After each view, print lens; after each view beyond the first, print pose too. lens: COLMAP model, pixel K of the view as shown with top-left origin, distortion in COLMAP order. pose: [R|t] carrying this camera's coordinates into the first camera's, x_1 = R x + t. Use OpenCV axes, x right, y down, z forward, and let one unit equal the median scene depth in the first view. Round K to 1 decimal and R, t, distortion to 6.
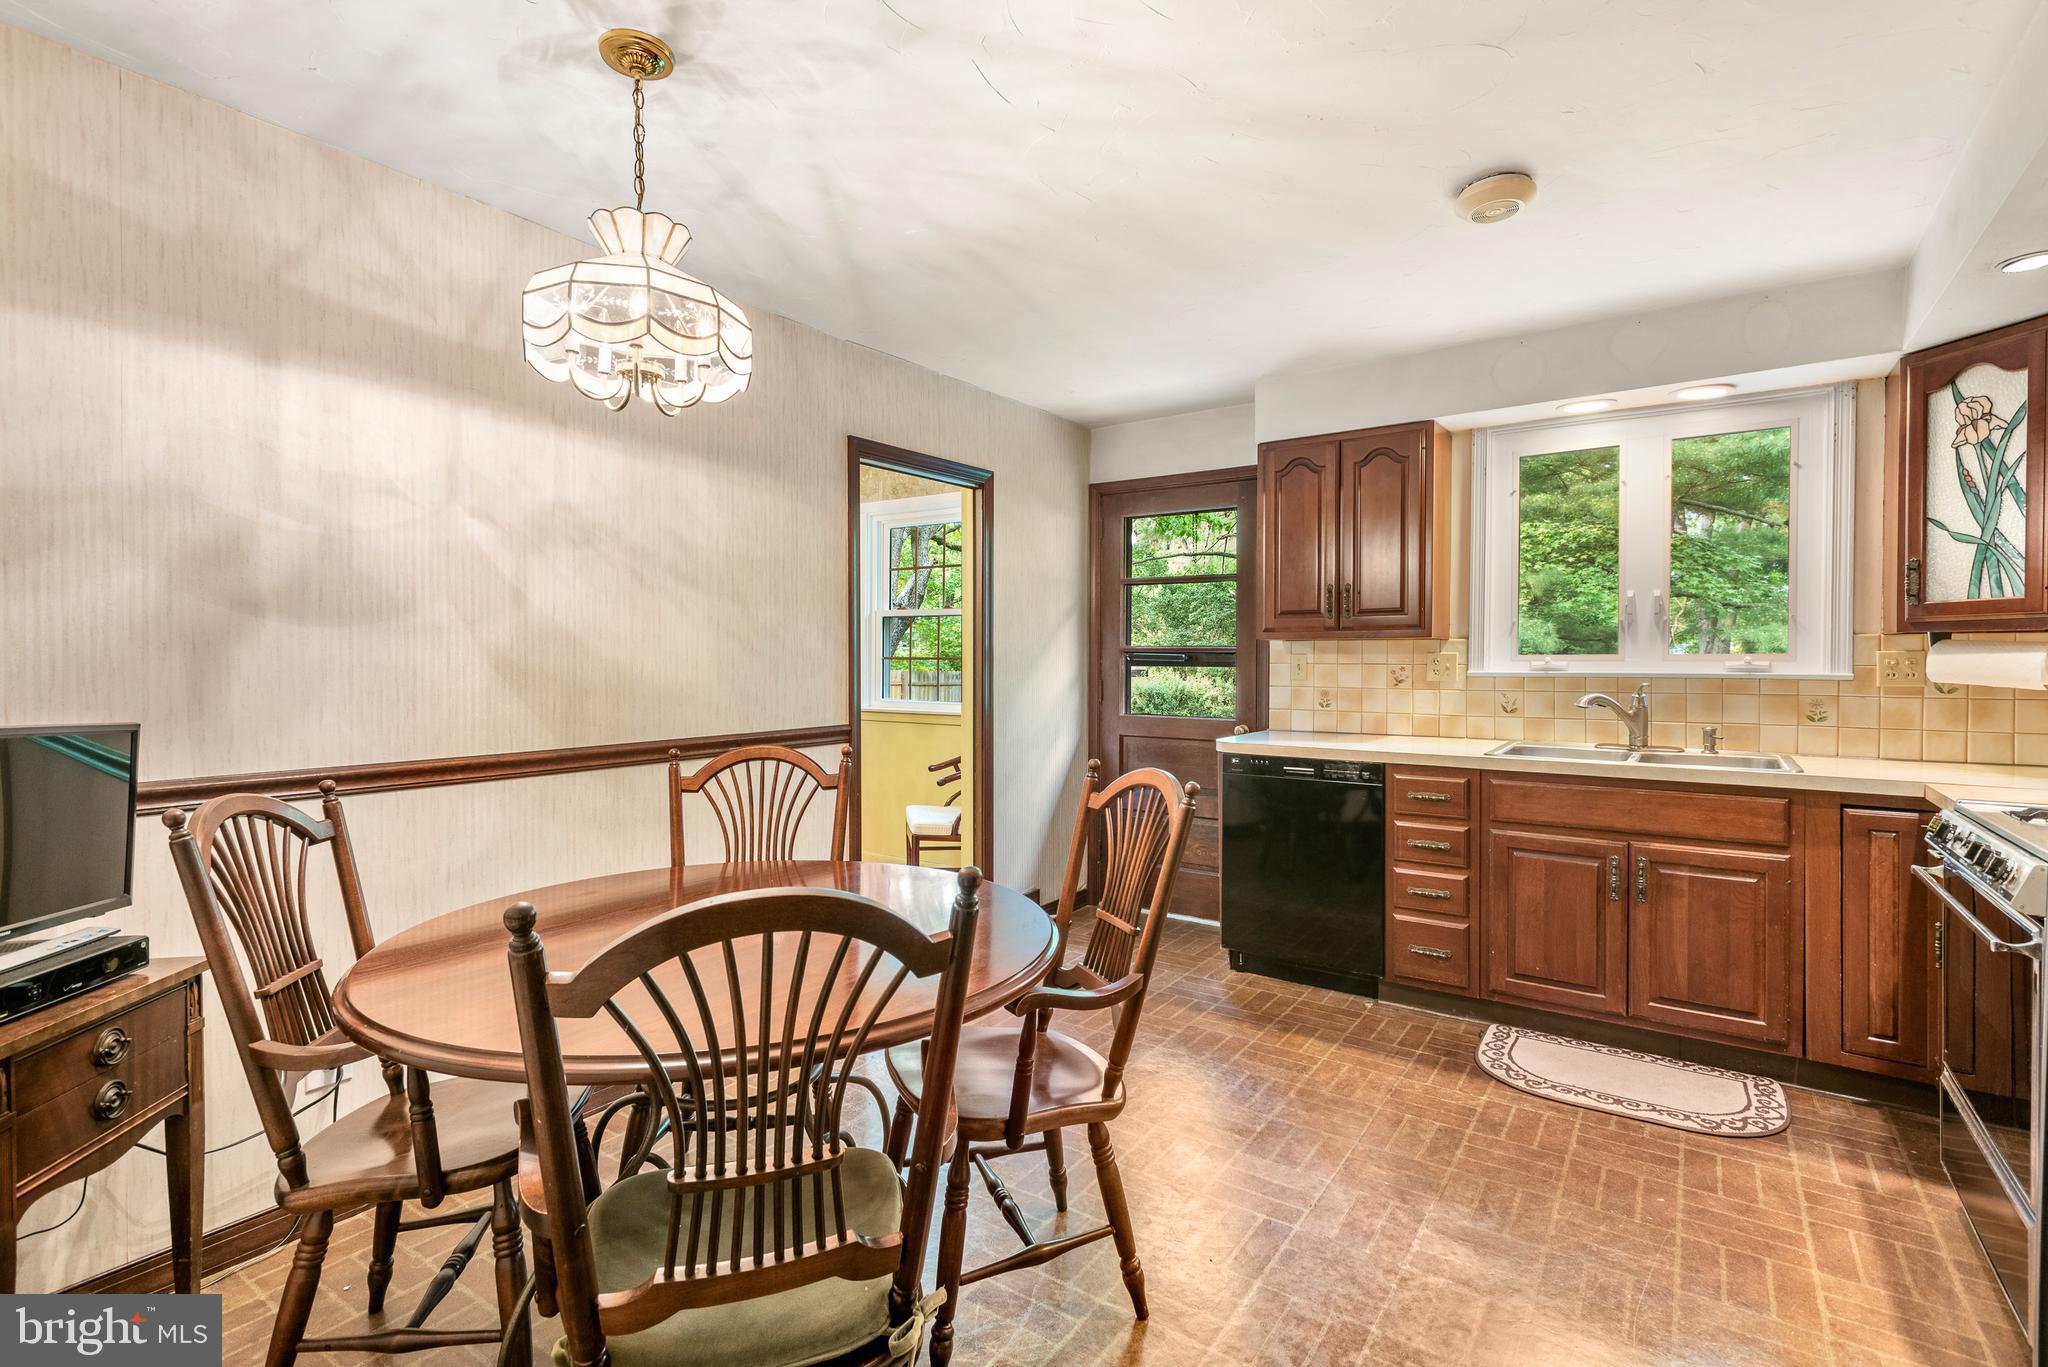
lens RADIAL K [[962.1, 0, 1022.1], [0, 962.1, 660.2], [0, 0, 1]] dist [0.001816, 0.000156]
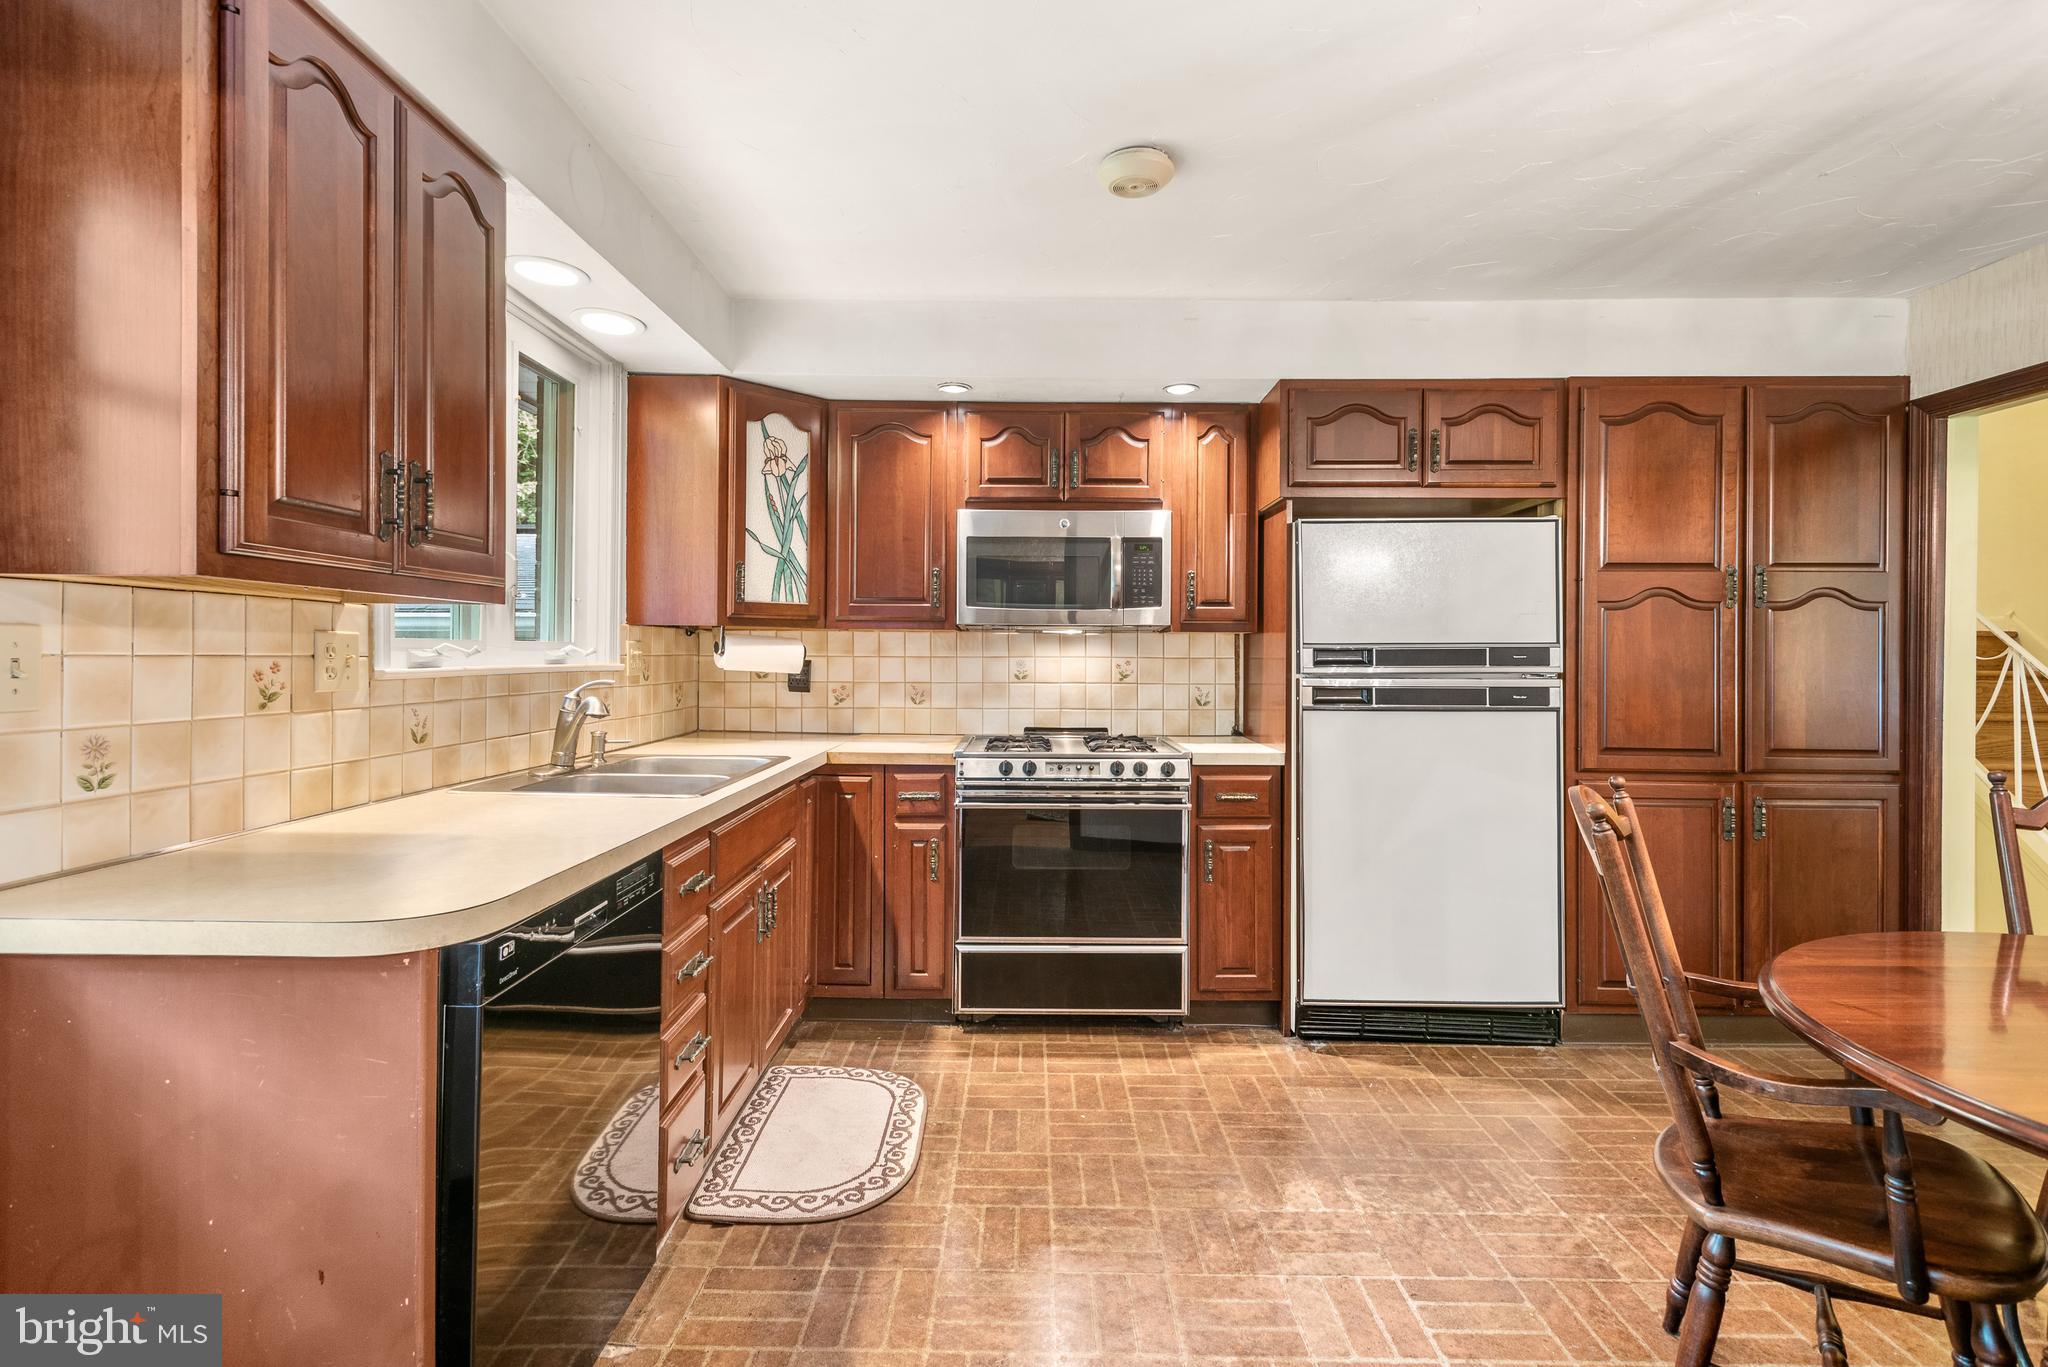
lens RADIAL K [[962.1, 0, 1022.1], [0, 962.1, 660.2], [0, 0, 1]] dist [0.001816, 0.000156]
pose [[-0.570478, -0.011997, 0.821225, -0.207023], [-0.010781, 0.999917, 0.007118, -0.001010], [-0.821242, -0.004793, -0.570560, 1.451103]]
